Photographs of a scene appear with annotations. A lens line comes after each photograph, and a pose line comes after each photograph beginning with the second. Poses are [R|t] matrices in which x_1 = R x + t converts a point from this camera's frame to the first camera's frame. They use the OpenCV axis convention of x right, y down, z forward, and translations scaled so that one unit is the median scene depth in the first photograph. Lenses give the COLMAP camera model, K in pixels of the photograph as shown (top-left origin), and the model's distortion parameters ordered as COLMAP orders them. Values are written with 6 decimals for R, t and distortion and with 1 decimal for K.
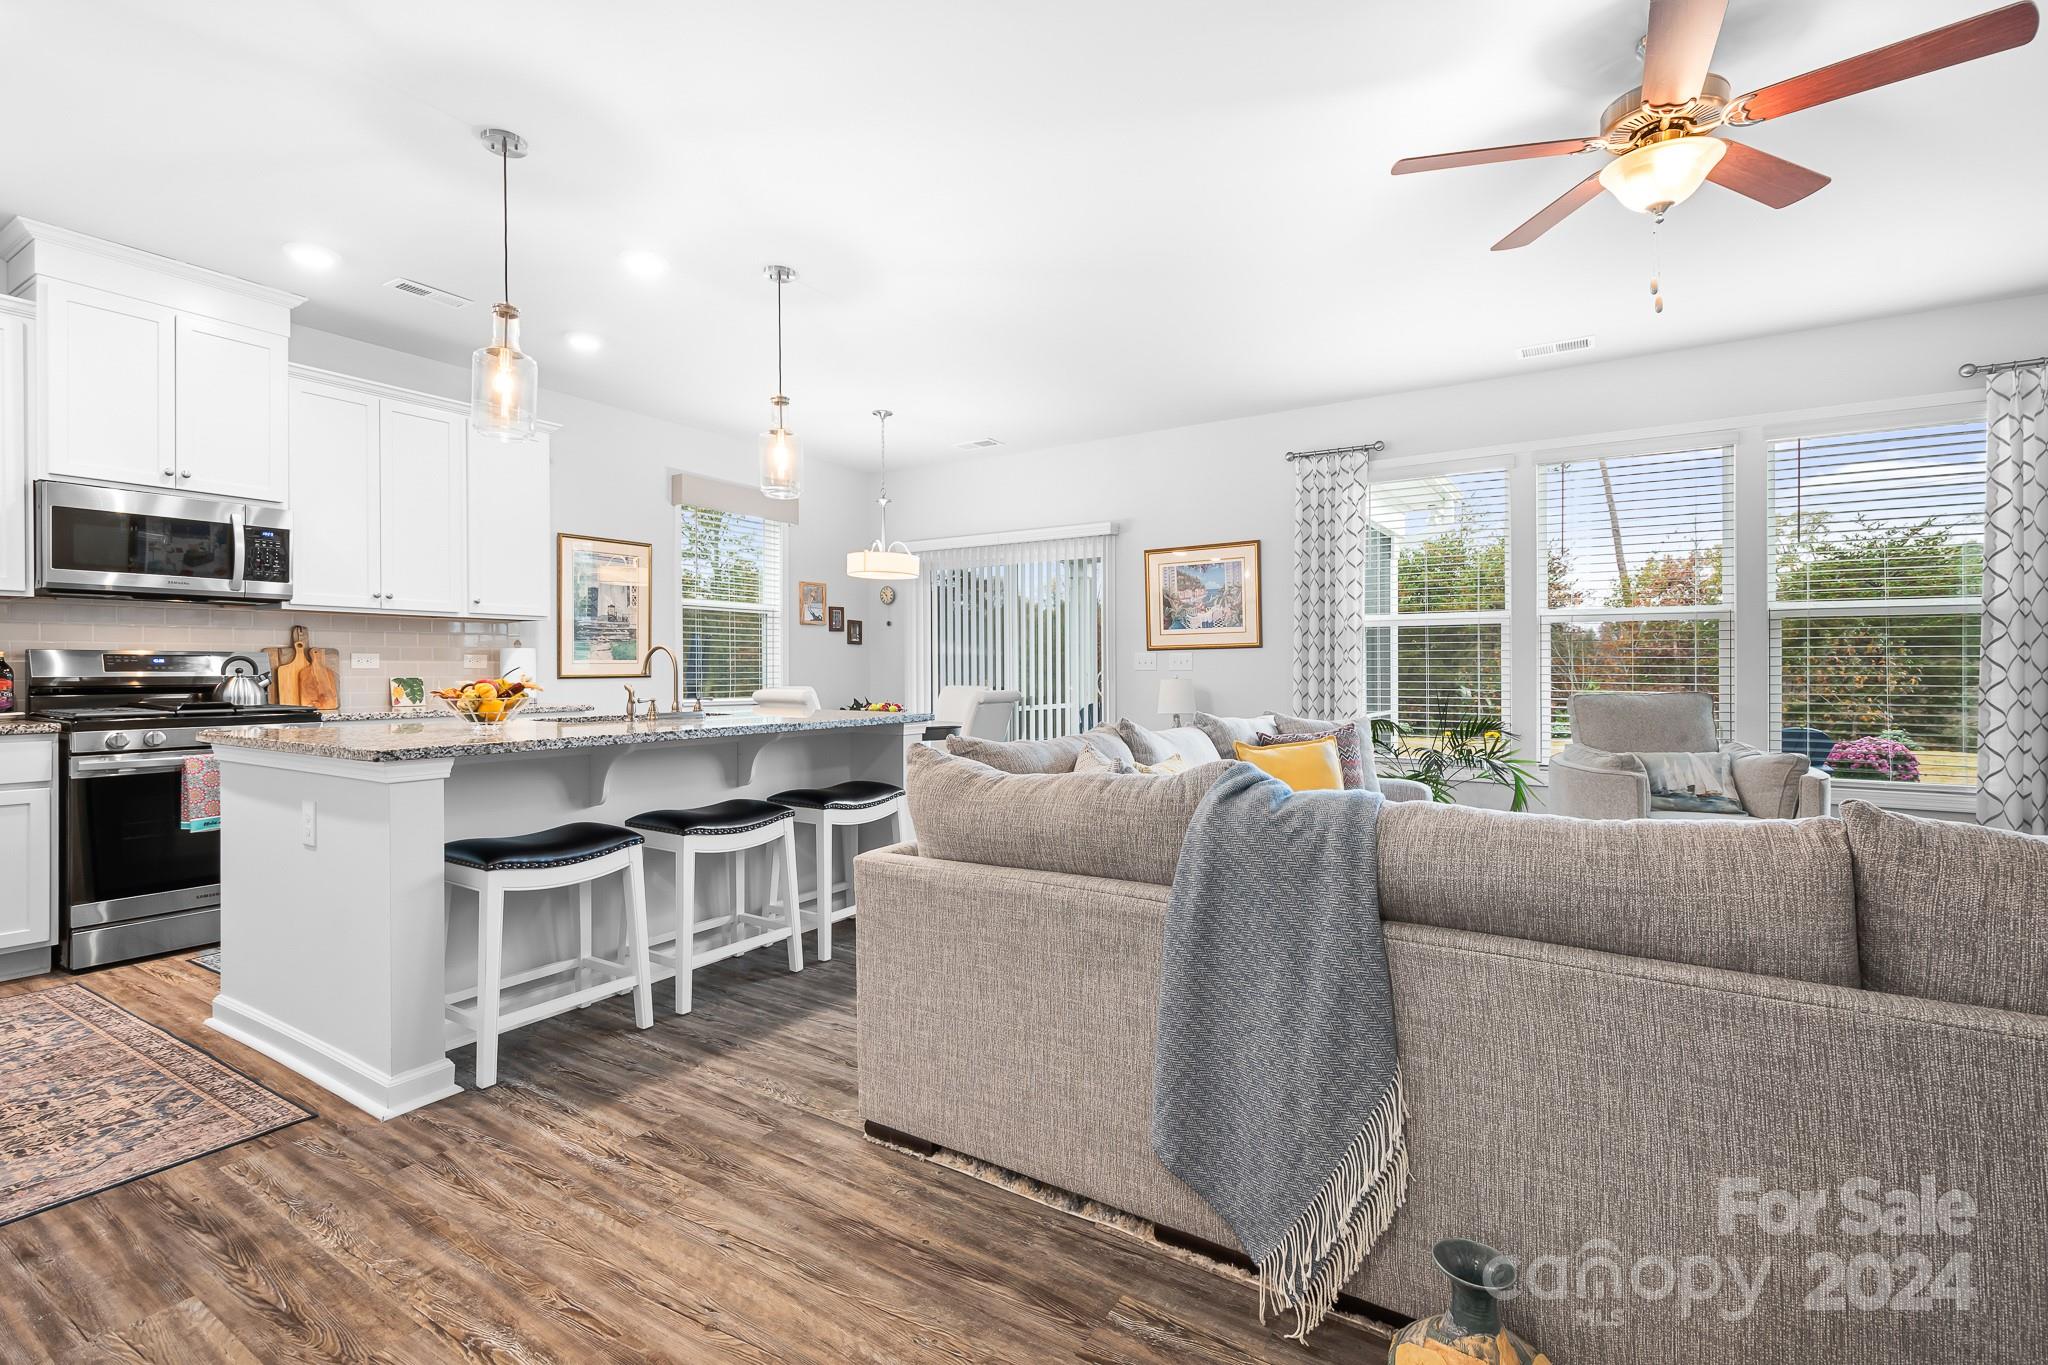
lens RADIAL K [[922.3, 0, 1037.5], [0, 922.3, 676.8], [0, 0, 1]] dist [0.015997, -0.002211]
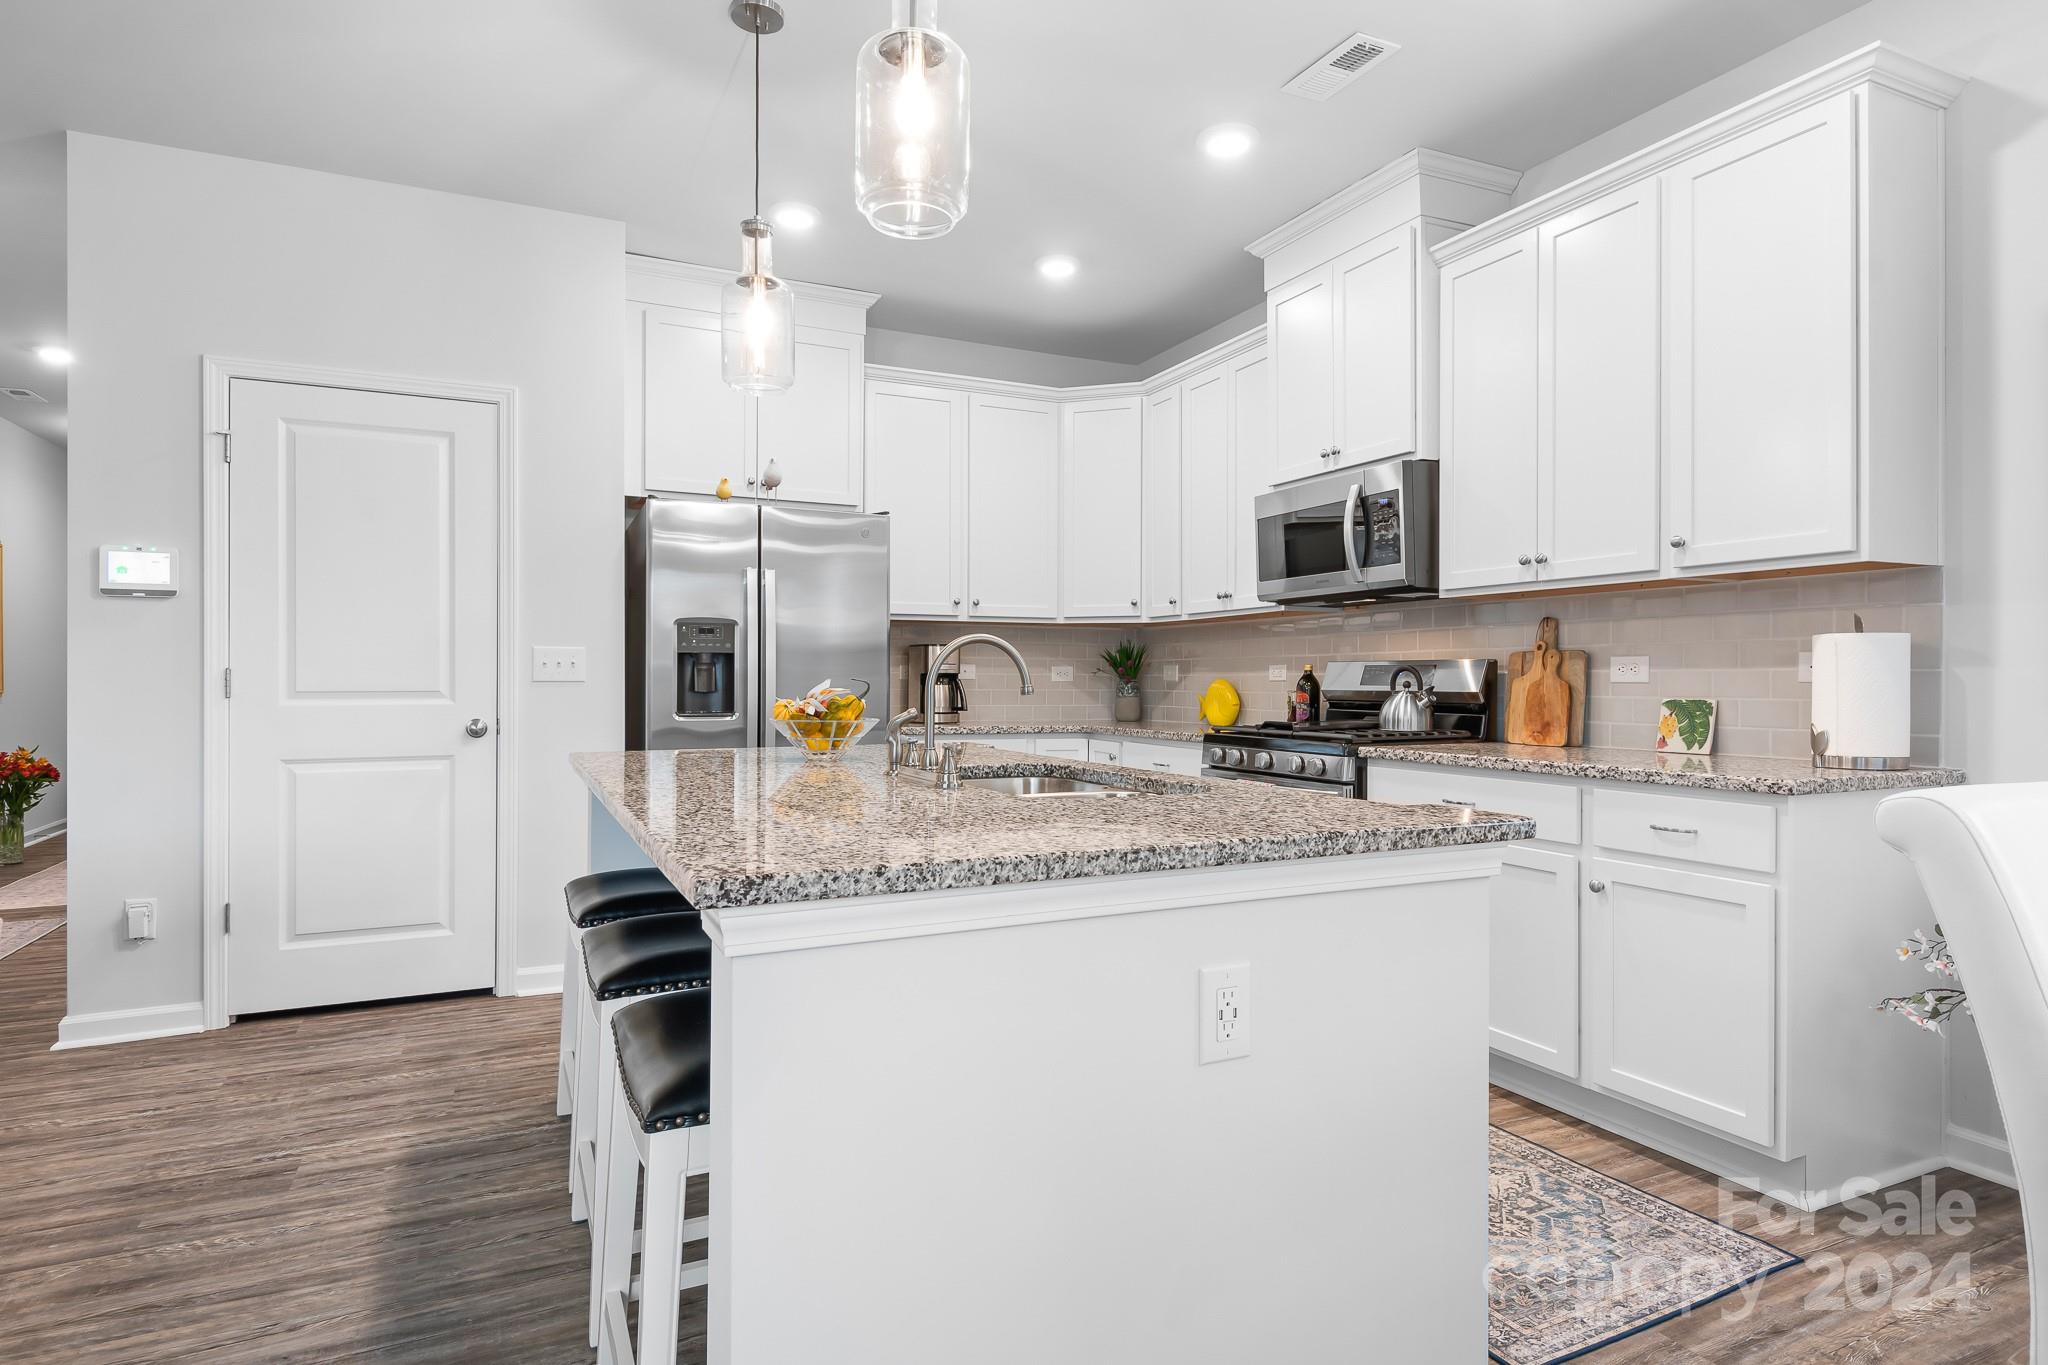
lens RADIAL K [[1101.1, 0, 1020.6], [0, 1101.1, 687.3], [0, 0, 1]] dist [0.012233, -0.012393]
pose [[-0.529636, 0.004513, -0.848213, 0.073699], [-0.009341, 0.999894, 0.011153, -0.011225], [0.848174, 0.013831, -0.529537, 1.181986]]
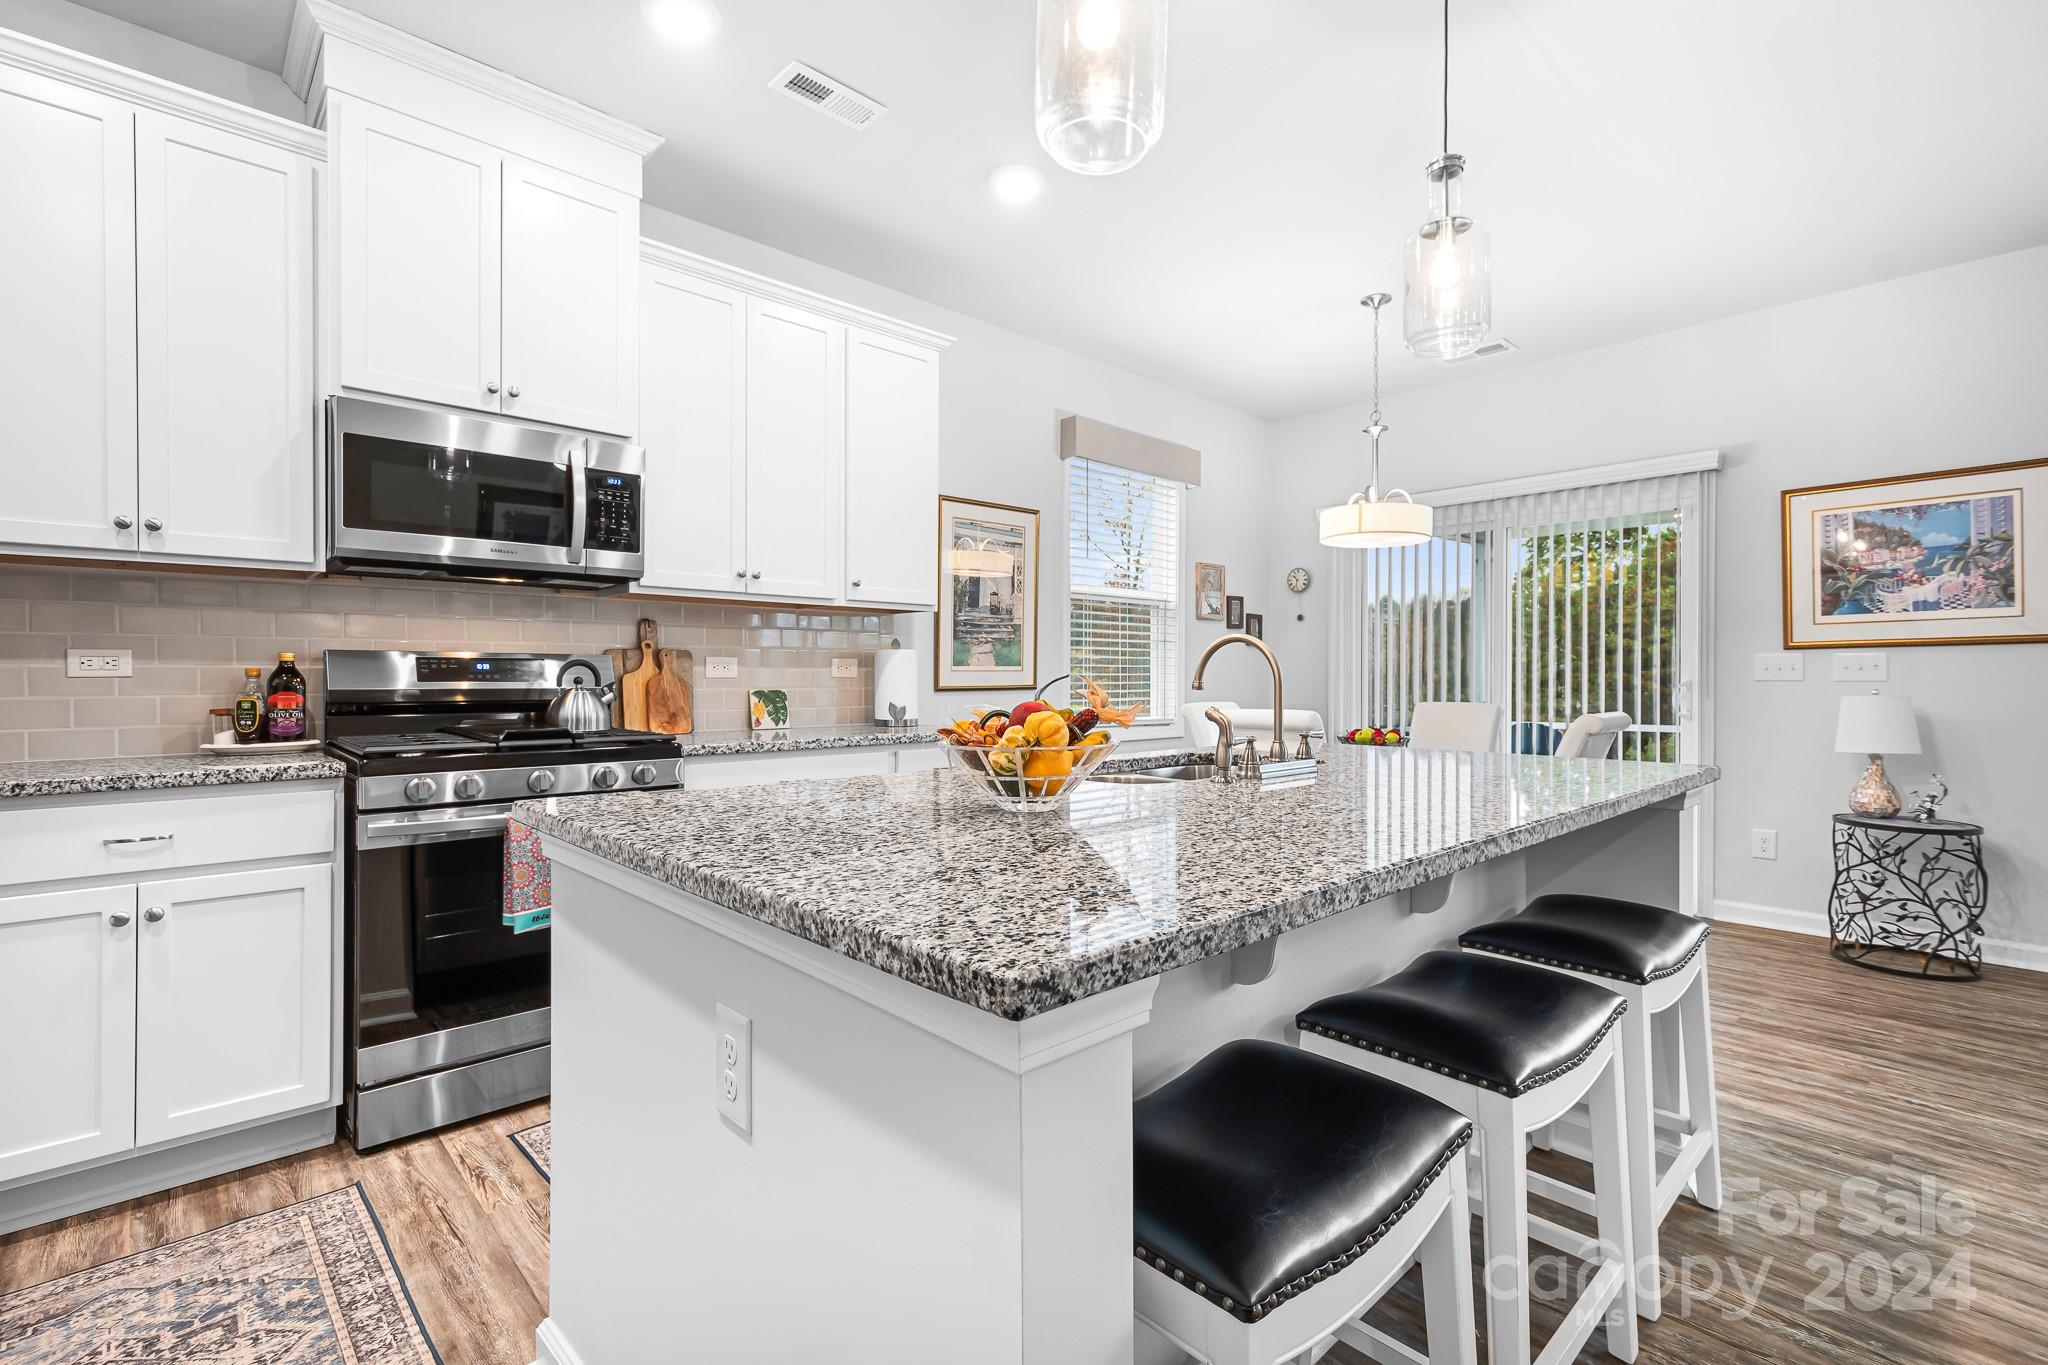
lens RADIAL K [[922.3, 0, 1035.4], [0, 922.3, 685.3], [0, 0, 1]] dist [0.015997, -0.002211]
pose [[0.970184, 0.002972, -0.242351, -0.347247], [-0.002965, 0.999996, 0.000395, -0.004299], [0.242351, 0.000335, 0.970189, 0.399907]]
